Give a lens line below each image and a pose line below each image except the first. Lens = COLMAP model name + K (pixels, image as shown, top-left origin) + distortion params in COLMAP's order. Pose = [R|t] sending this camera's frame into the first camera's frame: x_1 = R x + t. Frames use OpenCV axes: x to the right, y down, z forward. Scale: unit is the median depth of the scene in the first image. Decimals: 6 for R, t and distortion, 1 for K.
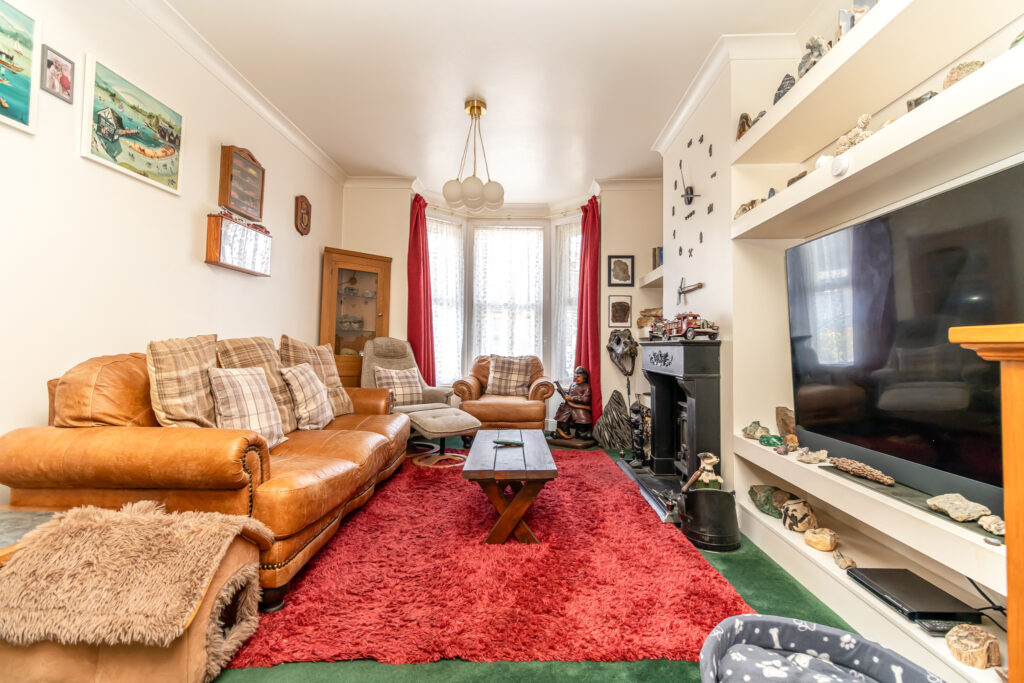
lens RADIAL K [[458.2, 0, 512.0], [0, 458.2, 341.5], [0, 0, 1]] dist [0.000558, 0.000220]
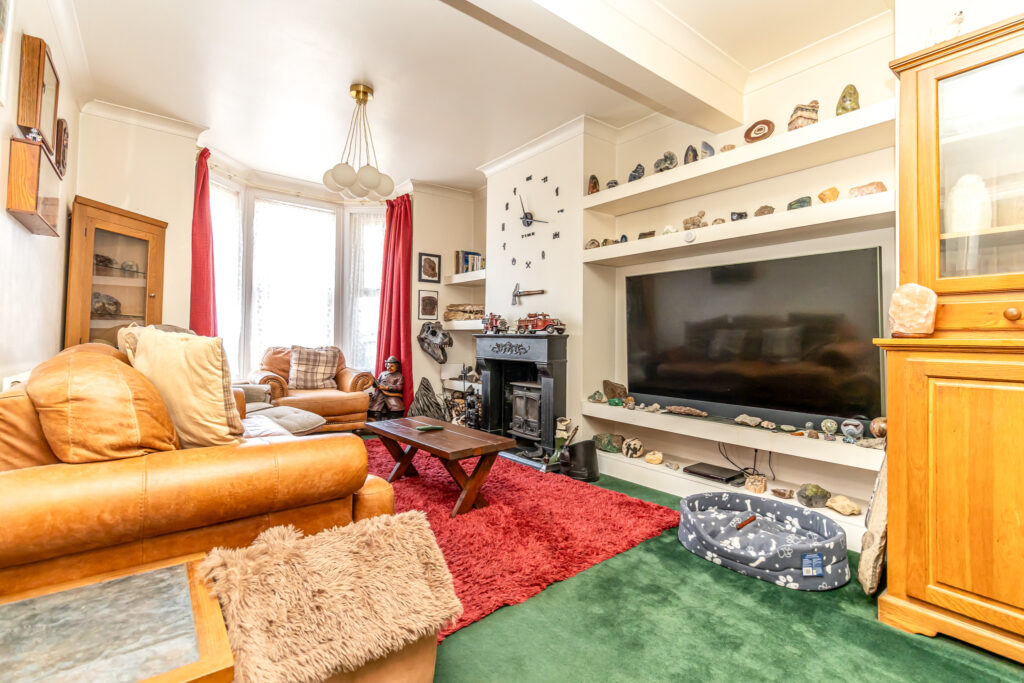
lens RADIAL K [[458.2, 0, 512.0], [0, 458.2, 341.5], [0, 0, 1]] dist [0.000558, 0.000220]
pose [[0.777885, -0.004858, 0.628388, -0.304239], [-0.012090, 0.999669, 0.022695, -0.006215], [-0.628291, -0.025251, 0.777569, 0.023244]]
